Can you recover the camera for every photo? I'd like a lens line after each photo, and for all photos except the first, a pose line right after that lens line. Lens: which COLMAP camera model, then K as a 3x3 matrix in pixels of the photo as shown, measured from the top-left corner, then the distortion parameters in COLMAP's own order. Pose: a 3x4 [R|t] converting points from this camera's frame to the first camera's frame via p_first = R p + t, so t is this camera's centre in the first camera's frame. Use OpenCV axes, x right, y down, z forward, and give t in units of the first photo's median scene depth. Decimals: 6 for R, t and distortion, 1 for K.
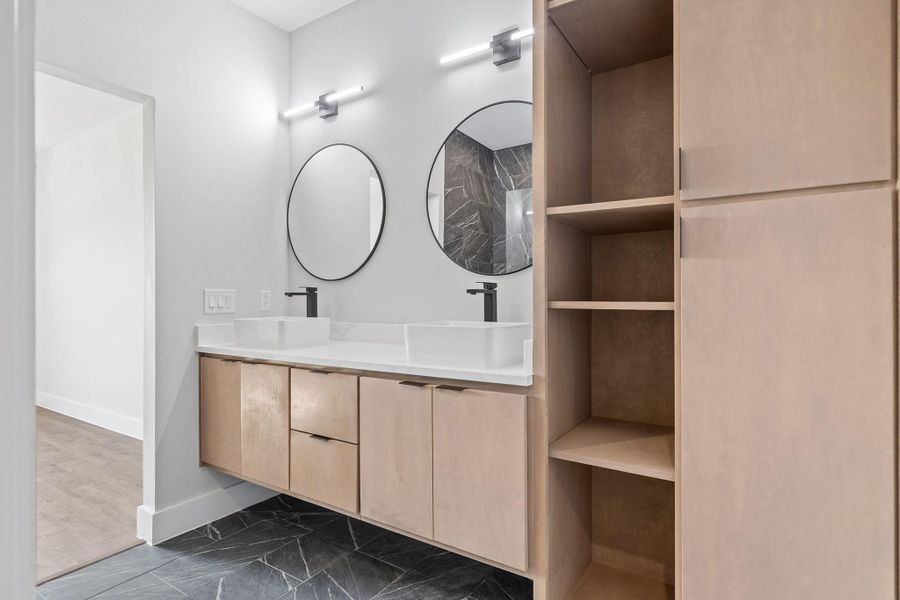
lens RADIAL K [[454.0, 0, 442.6], [0, 454.0, 293.5], [0, 0, 1]] dist [-0.001850, 0.000826]
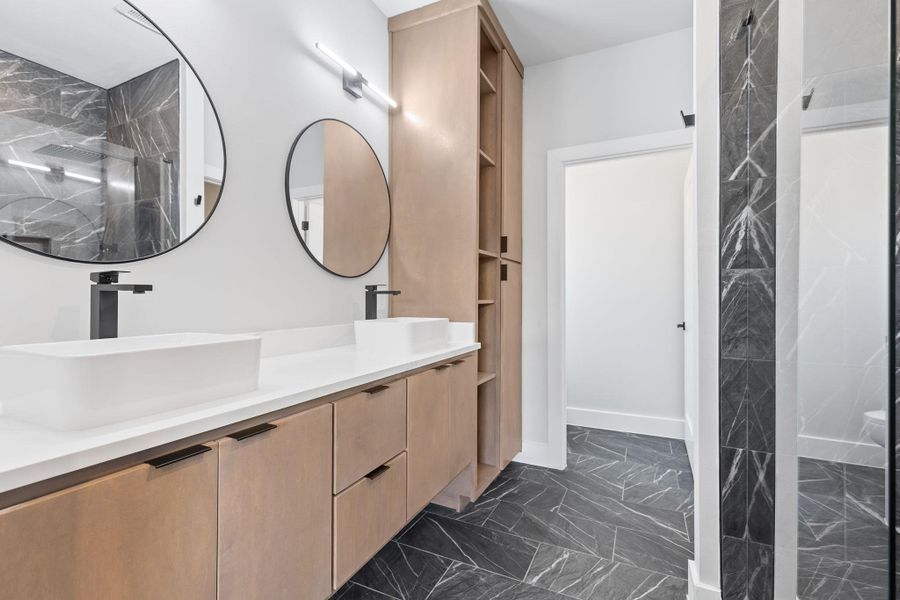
lens RADIAL K [[411.4, 0, 453.5], [0, 411.4, 301.2], [0, 0, 1]] dist [0.005574, -0.000187]
pose [[-0.126280, 0.010389, 0.991940, -0.466232], [0.009253, 0.999914, -0.009295, 0.014098], [-0.991952, 0.008005, -0.126365, 0.448862]]
